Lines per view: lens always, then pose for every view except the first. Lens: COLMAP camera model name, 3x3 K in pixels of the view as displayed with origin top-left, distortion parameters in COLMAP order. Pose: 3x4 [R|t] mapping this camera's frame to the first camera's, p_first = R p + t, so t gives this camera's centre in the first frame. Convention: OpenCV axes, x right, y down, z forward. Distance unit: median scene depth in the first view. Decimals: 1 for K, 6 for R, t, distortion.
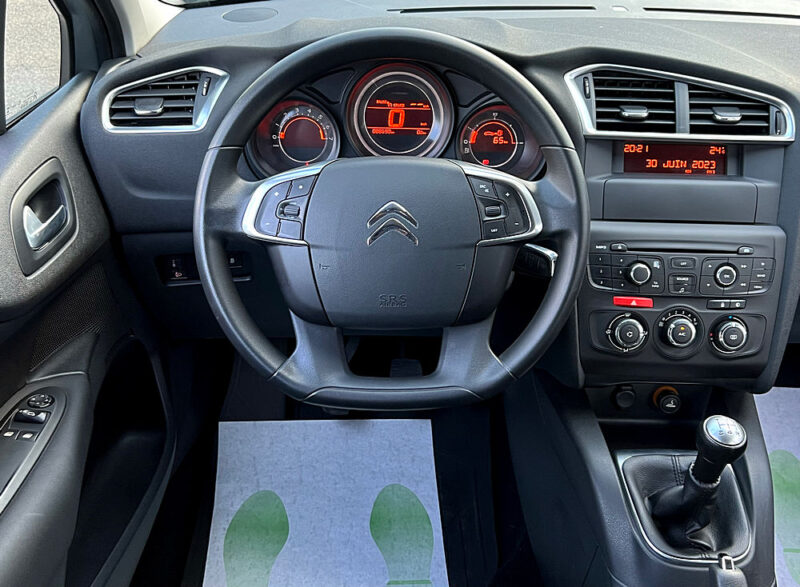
lens RADIAL K [[876.0, 0, 401.7], [0, 876.0, 276.8], [0, 0, 1]] dist [0.042144, 0.000000]
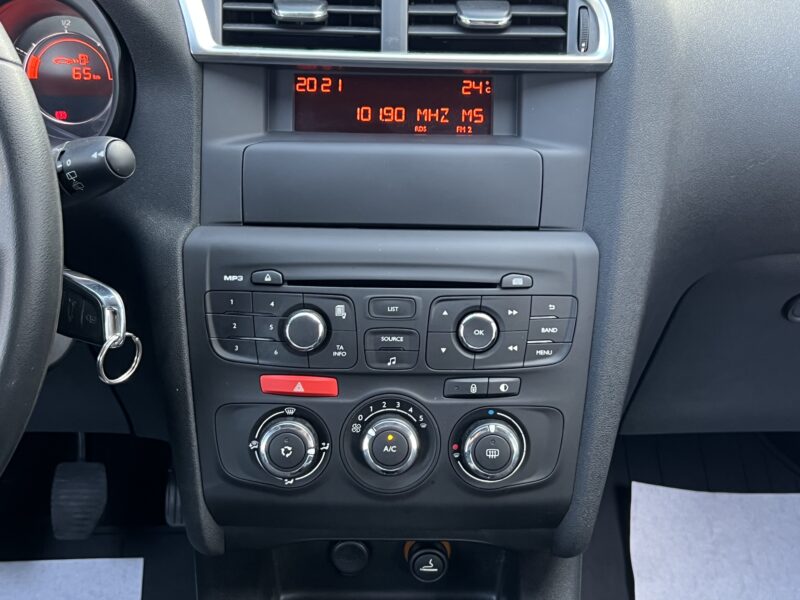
lens RADIAL K [[1061.0, 0, 403.4], [0, 1061.0, 299.2], [0, 0, 1]] dist [0.109033, 0.000000]
pose [[0.999907, -0.013030, 0.004069, 0.320314], [0.013028, 0.999915, 0.000523, -0.020565], [-0.004076, -0.000470, 0.999992, 0.385457]]
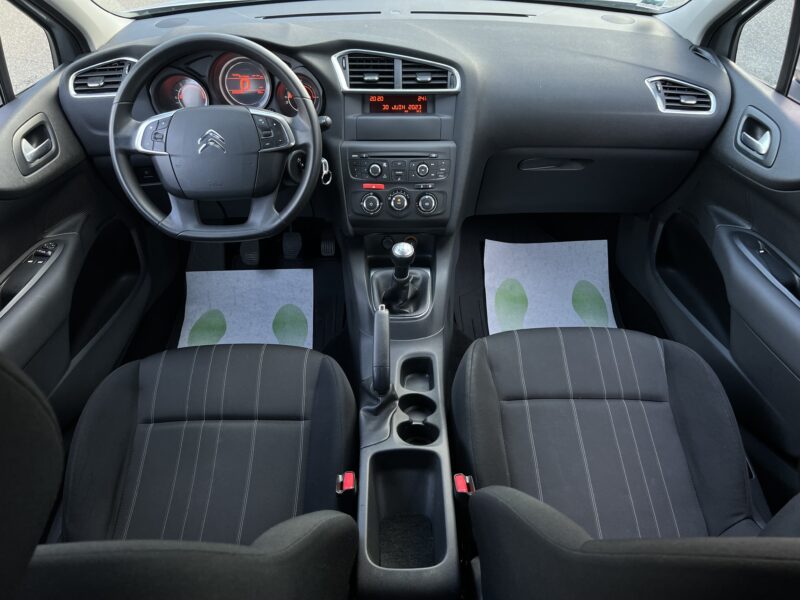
lens RADIAL K [[610.6, 0, 401.4], [0, 610.6, 303.3], [0, 0, 1]] dist [0.043765, -0.049115]
pose [[0.999543, -0.029669, -0.005734, 0.320028], [0.030201, 0.987149, 0.156922, 0.071006], [0.001005, -0.157023, 0.987594, -0.295637]]
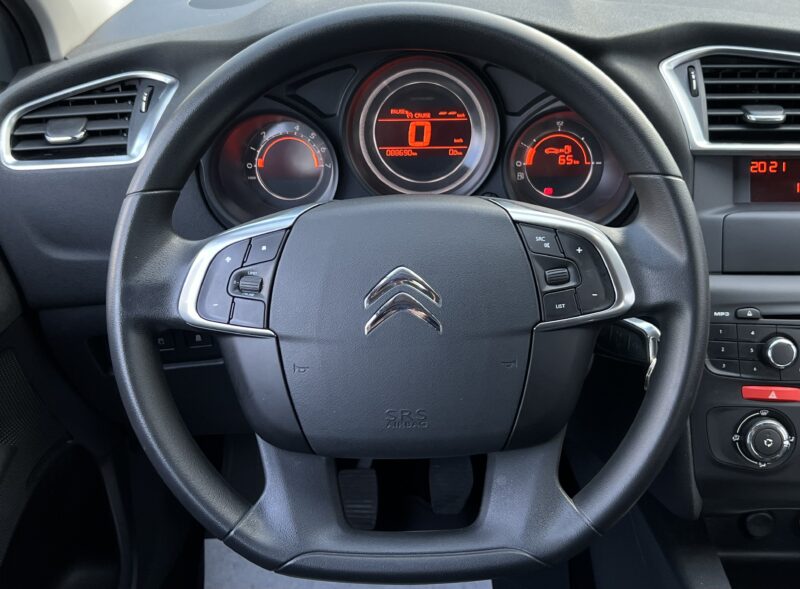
lens RADIAL K [[1011.3, 0, 408.7], [0, 1011.3, 293.6], [0, 0, 1]] dist [0.026356, 0.000000]
pose [[0.998191, -0.025038, -0.054666, 0.028414], [0.024499, 0.999645, -0.010505, -0.046909], [0.054910, 0.009147, 0.998449, 0.200739]]
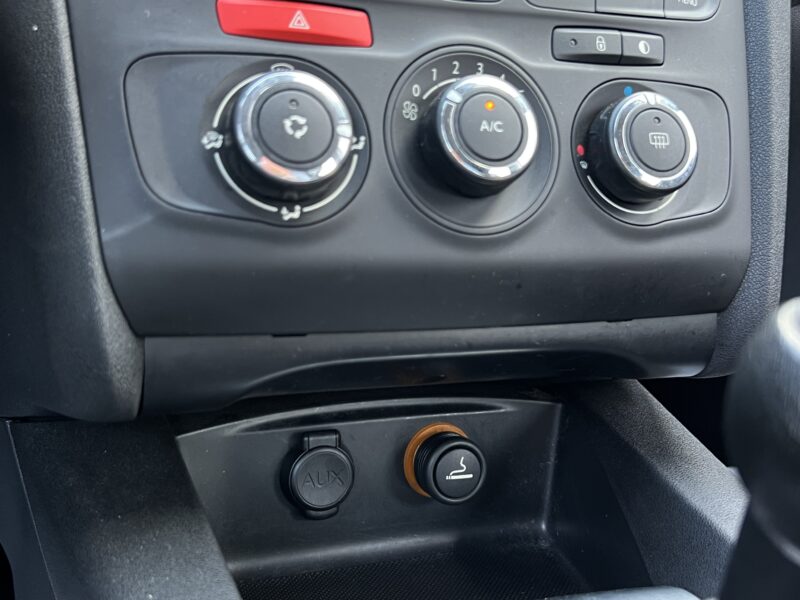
lens RADIAL K [[889.2, 0, 400.9], [0, 889.2, 305.5], [0, 0, 1]] dist [0.017664, 0.000000]
pose [[0.939056, -0.061168, 0.338278, 0.198770], [0.131667, 0.973000, -0.189566, 0.160223], [-0.317549, 0.222554, 0.921755, 0.767956]]
